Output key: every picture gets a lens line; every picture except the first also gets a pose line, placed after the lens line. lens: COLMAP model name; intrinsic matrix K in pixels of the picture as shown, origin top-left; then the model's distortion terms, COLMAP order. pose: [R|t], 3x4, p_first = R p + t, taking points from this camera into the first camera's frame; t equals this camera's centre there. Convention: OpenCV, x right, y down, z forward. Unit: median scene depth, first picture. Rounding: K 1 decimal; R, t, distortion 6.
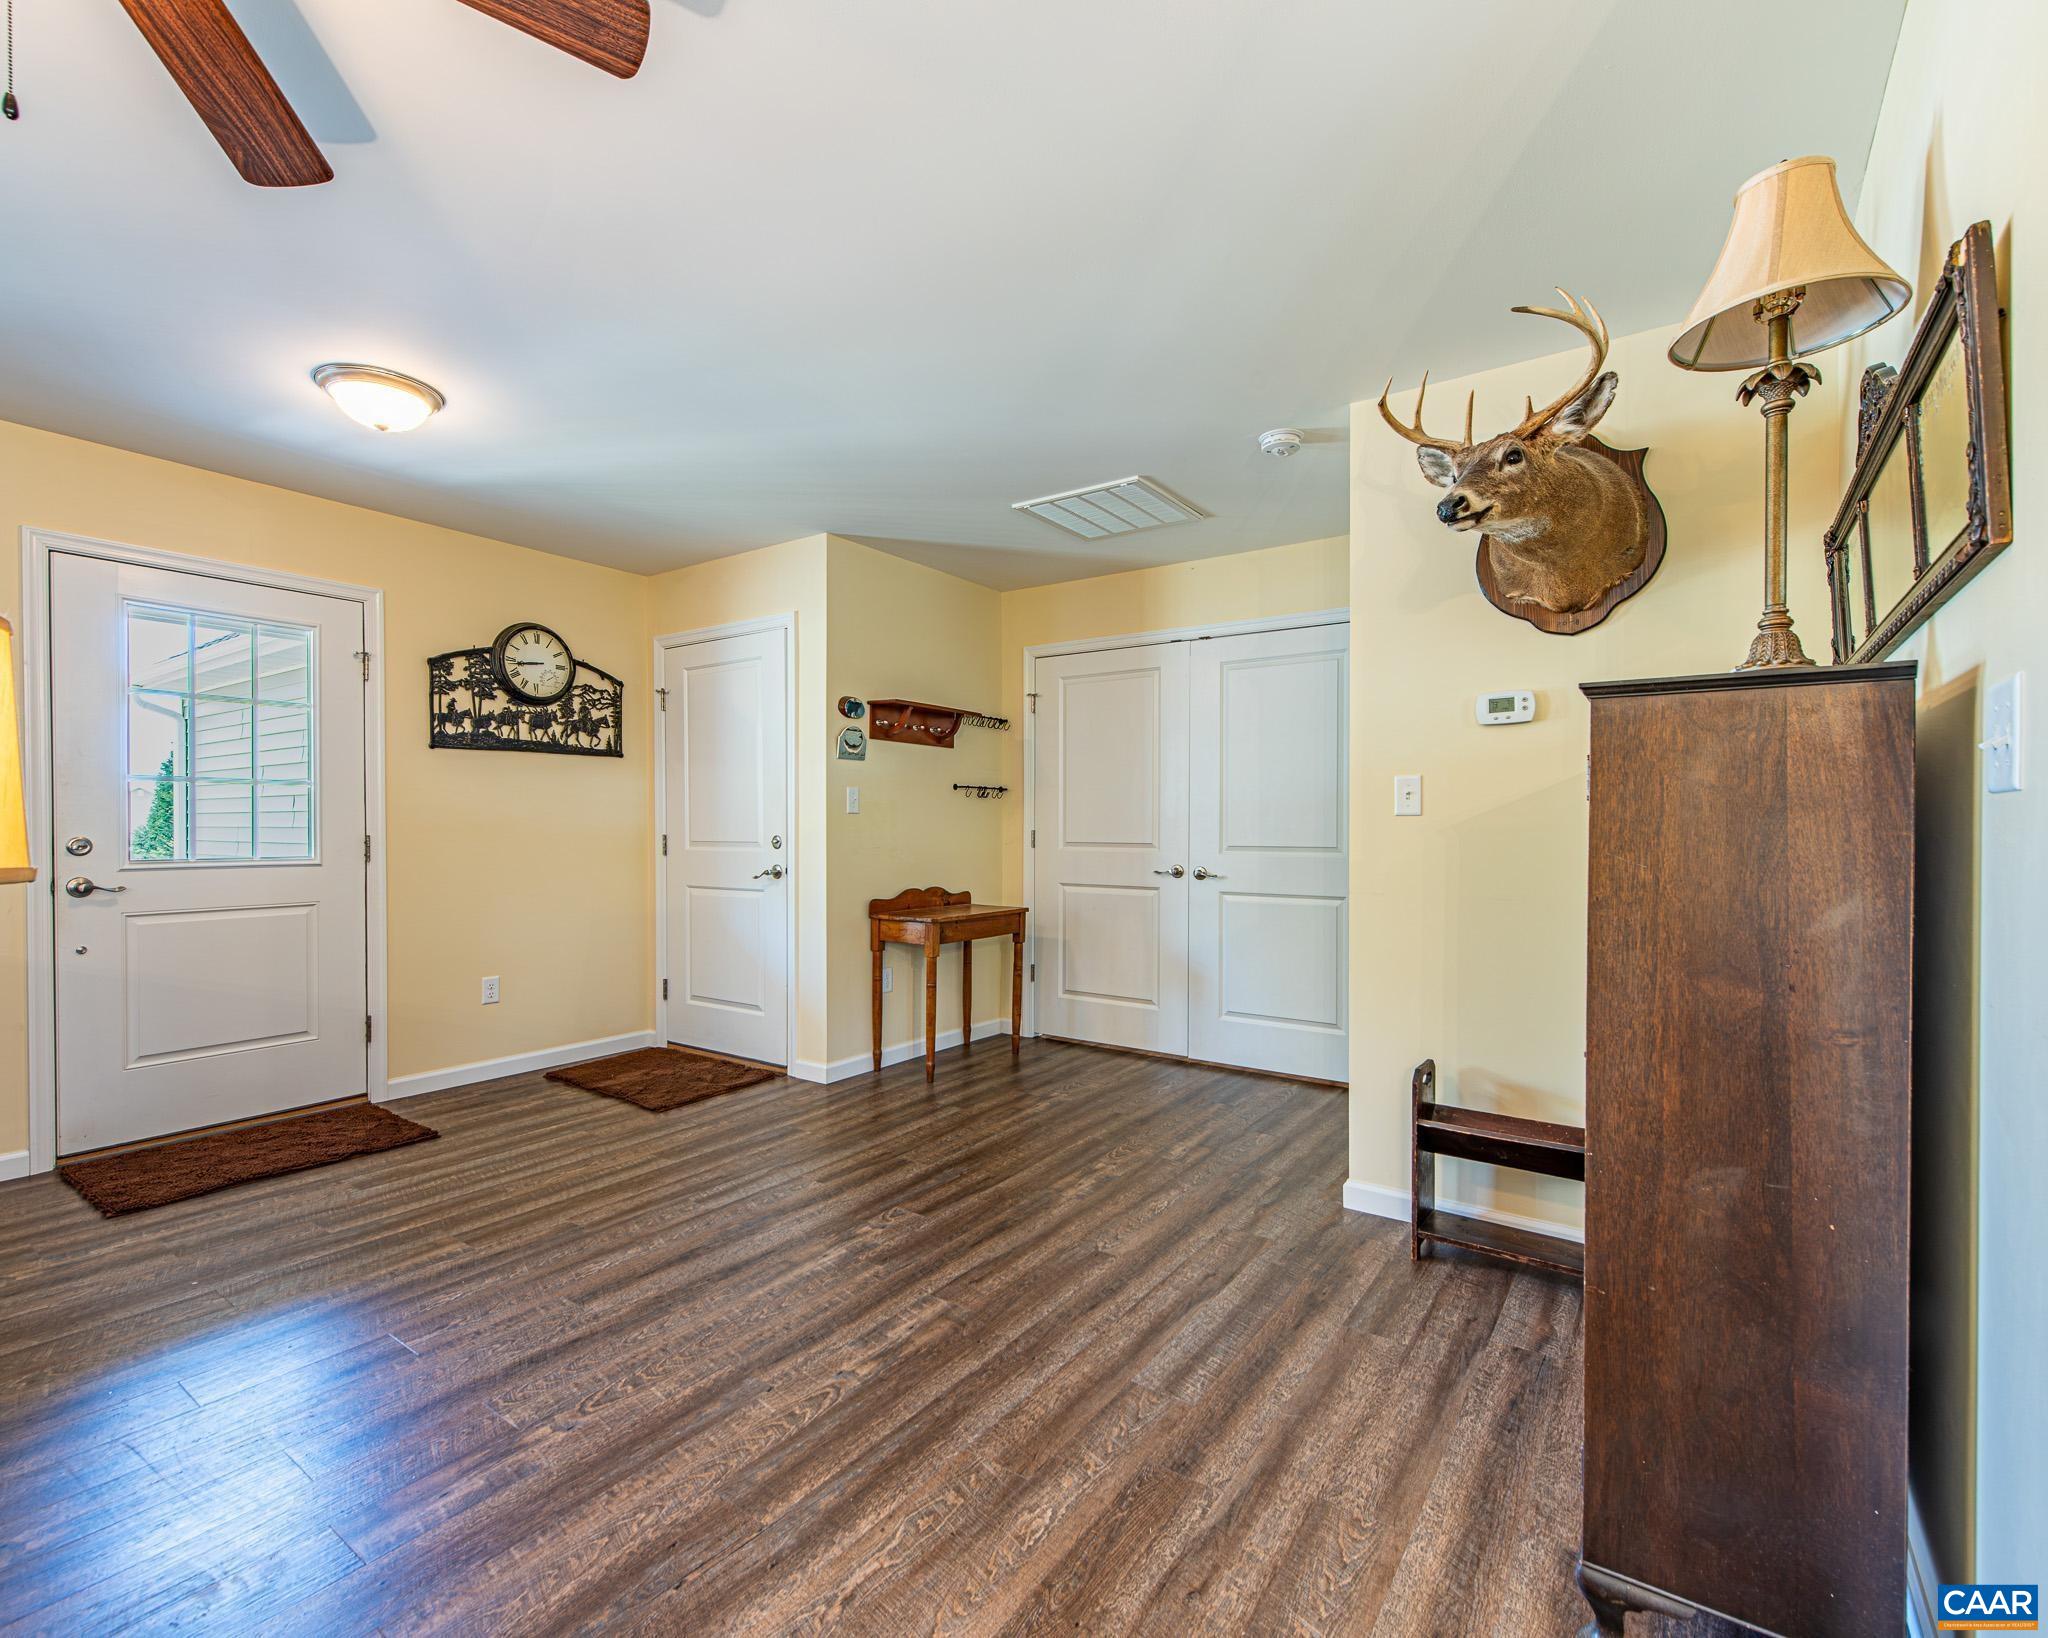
lens RADIAL K [[961.7, 0, 1016.3], [0, 961.7, 831.2], [0, 0, 1]] dist [0.018651, -0.006983]
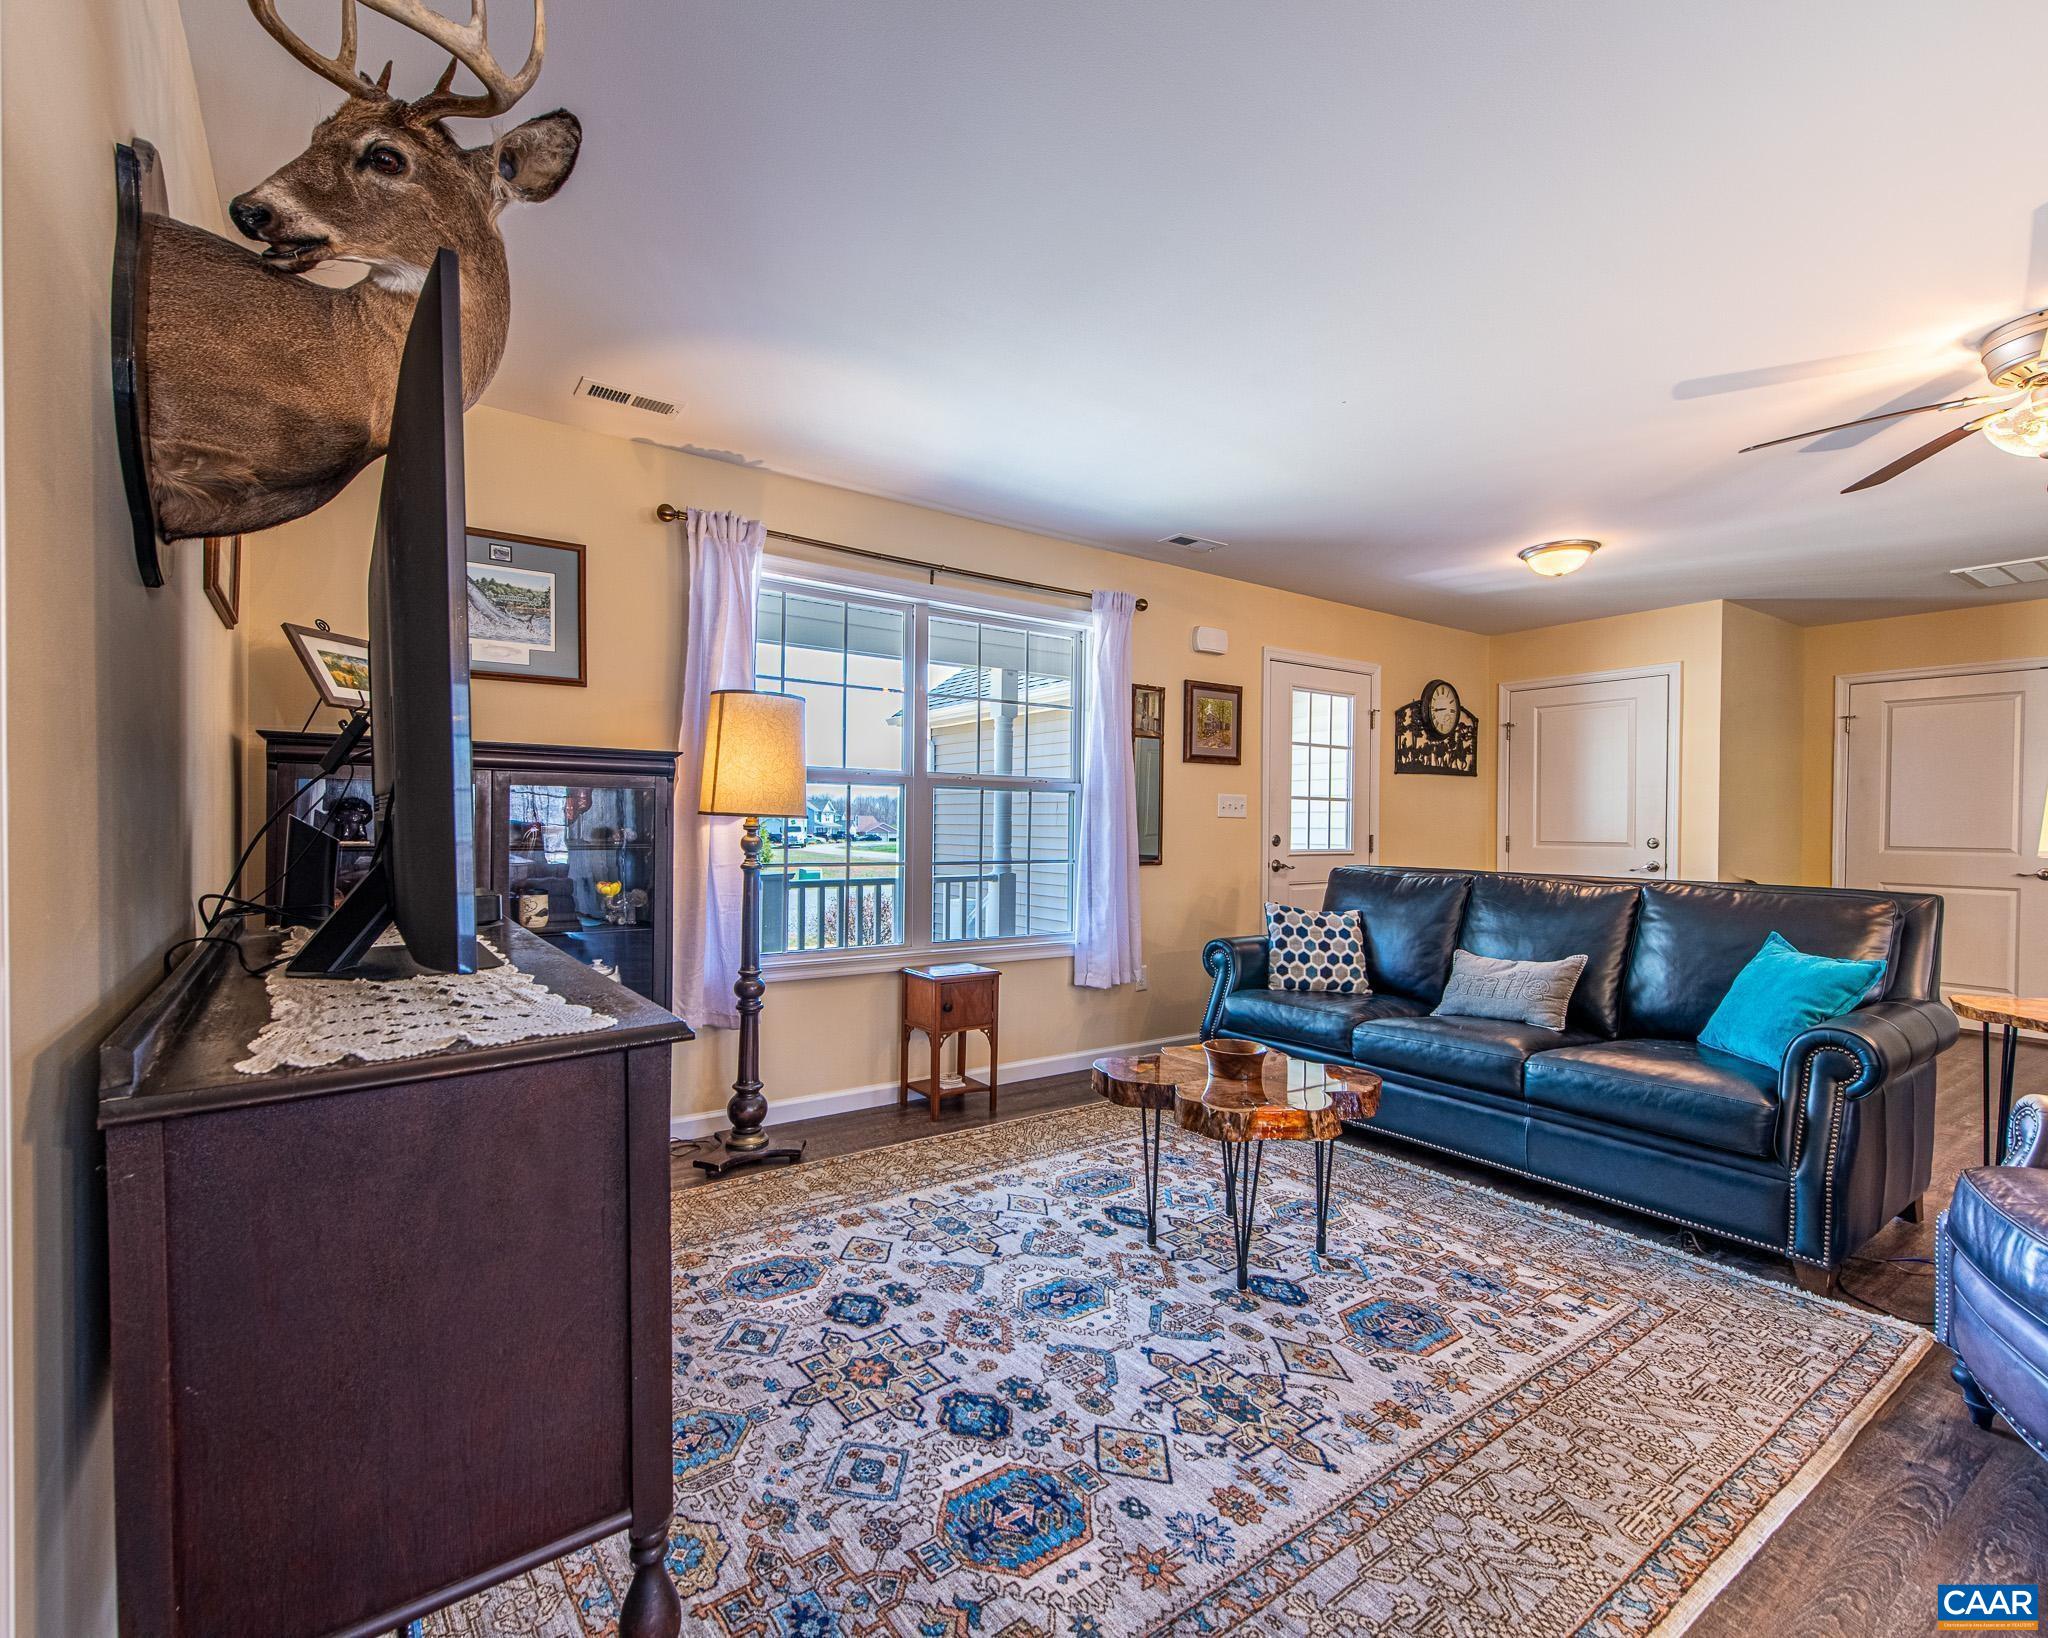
lens RADIAL K [[961.7, 0, 1007.7], [0, 961.7, 835.1], [0, 0, 1]] dist [0.018651, -0.006983]
pose [[0.940833, 0.011066, -0.338689, -0.645051], [-0.009194, 0.999932, 0.007130, -0.000927], [0.338745, -0.003594, 0.940872, -0.511295]]
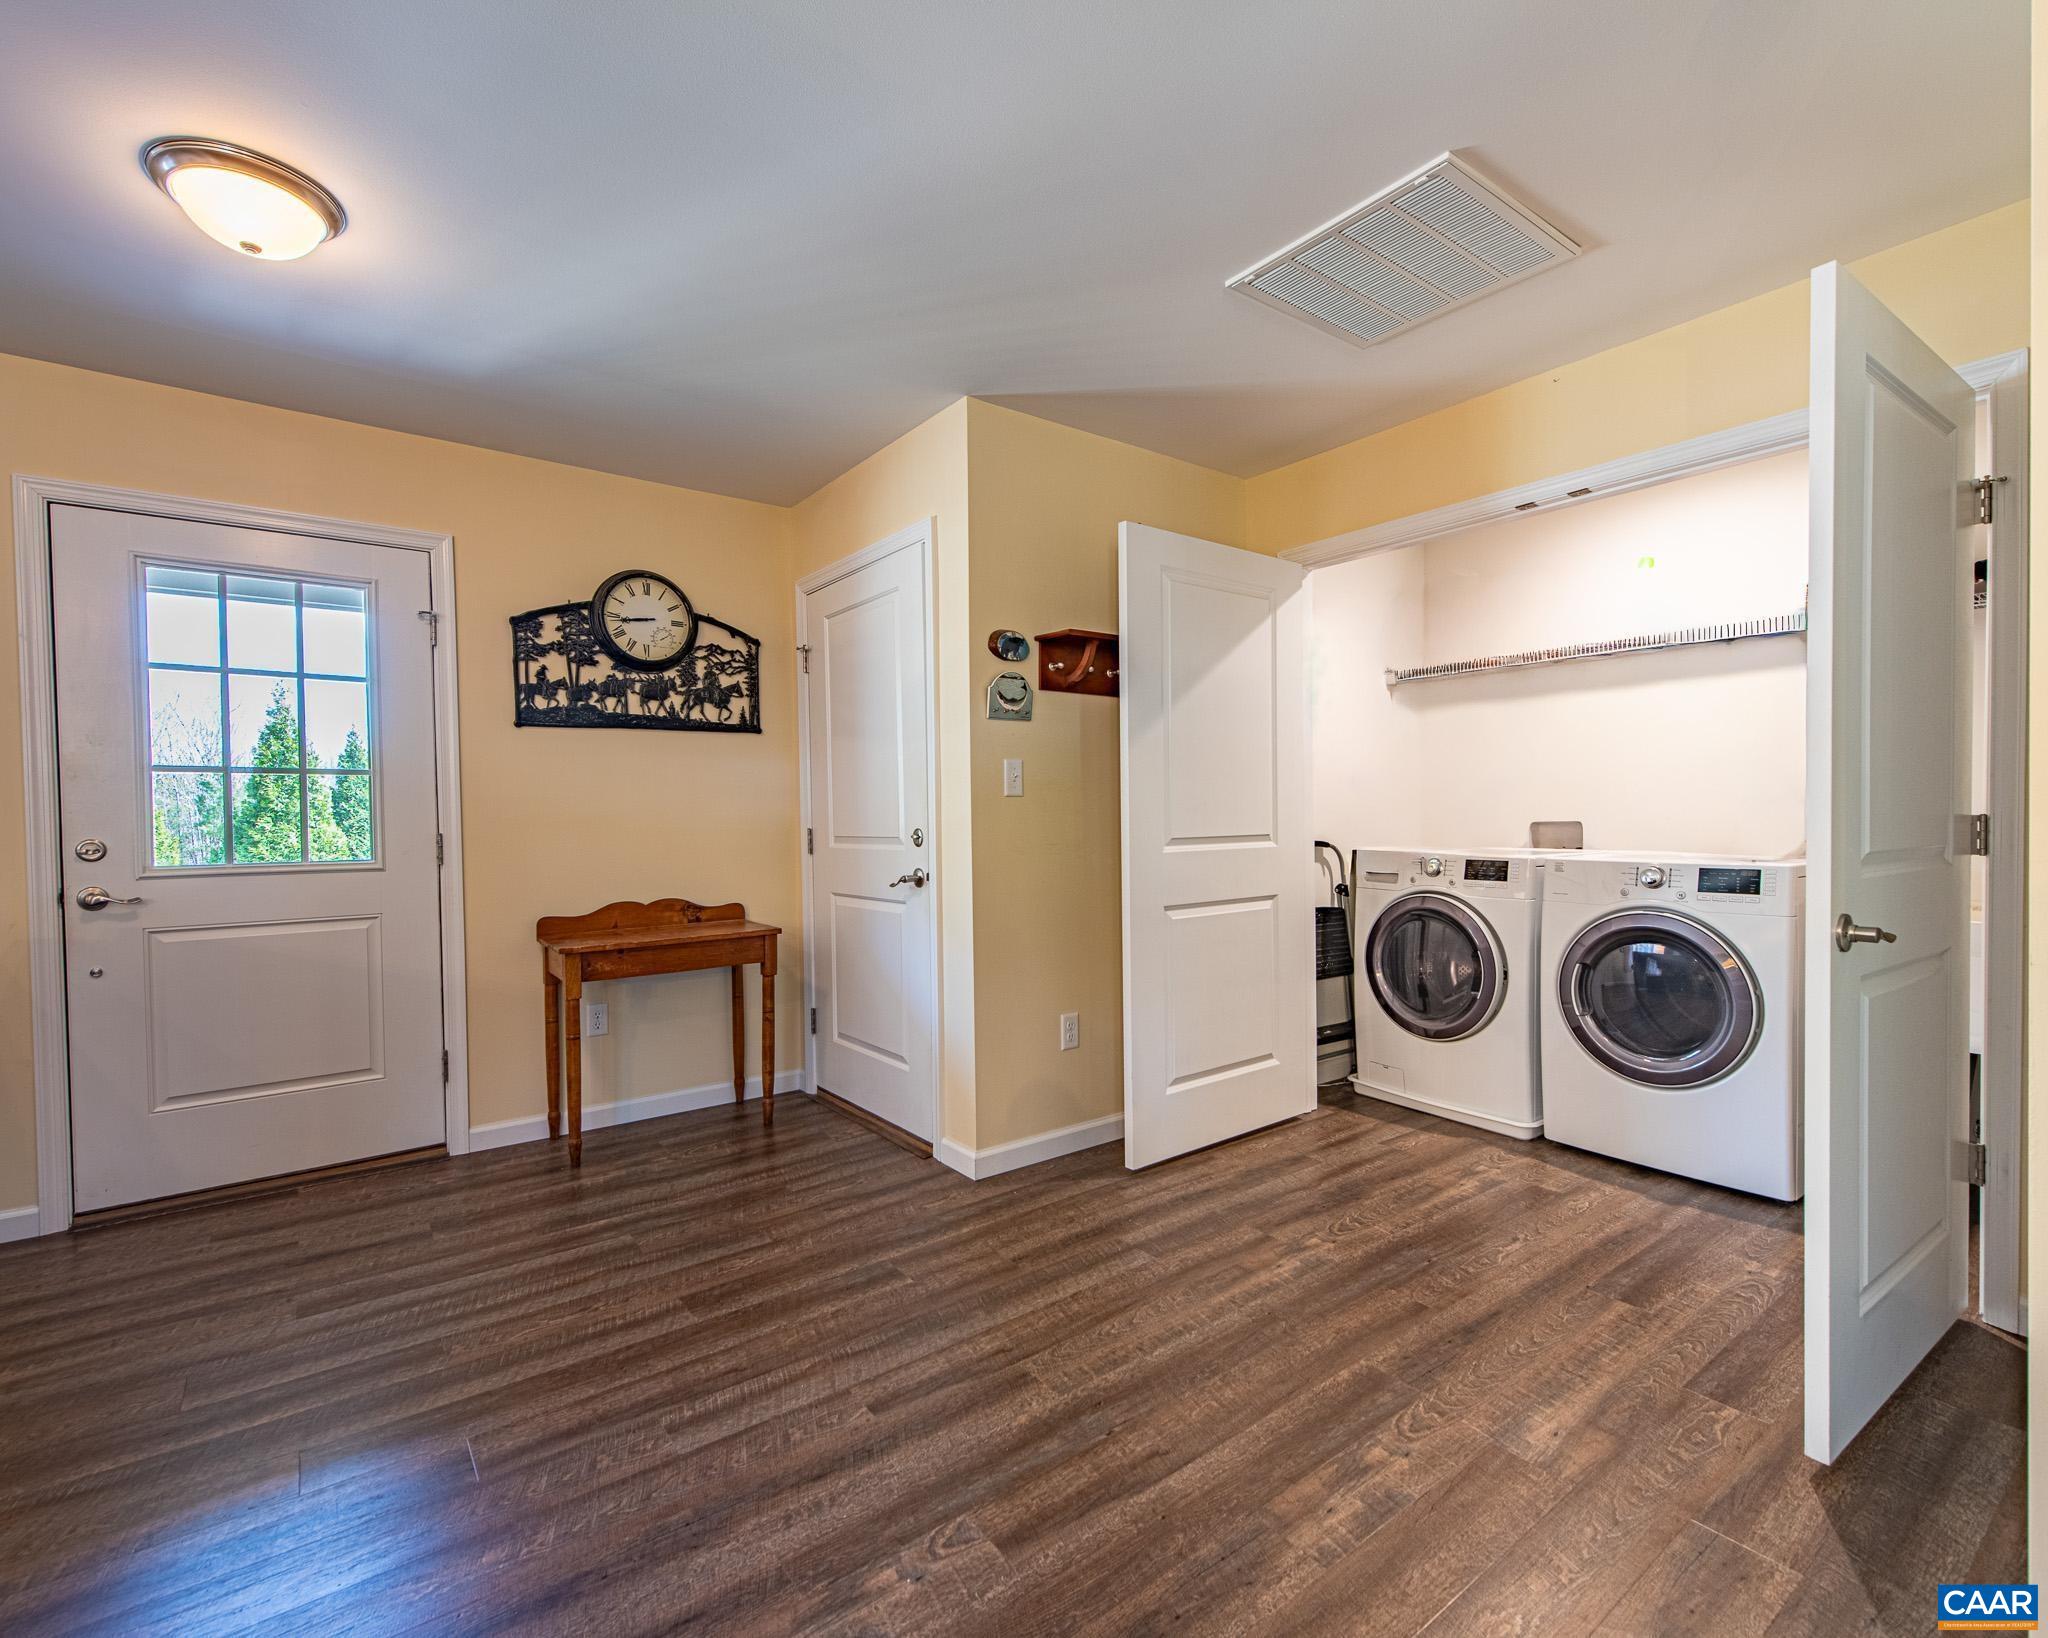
lens RADIAL K [[961.7, 0, 1014.4], [0, 961.7, 831.7], [0, 0, 1]] dist [0.018651, -0.006983]
pose [[0.950363, -0.008305, -0.311032, 0.051313], [0.012112, 0.999873, 0.010313, 0.000145], [0.310907, -0.013568, 0.950344, 0.340928]]
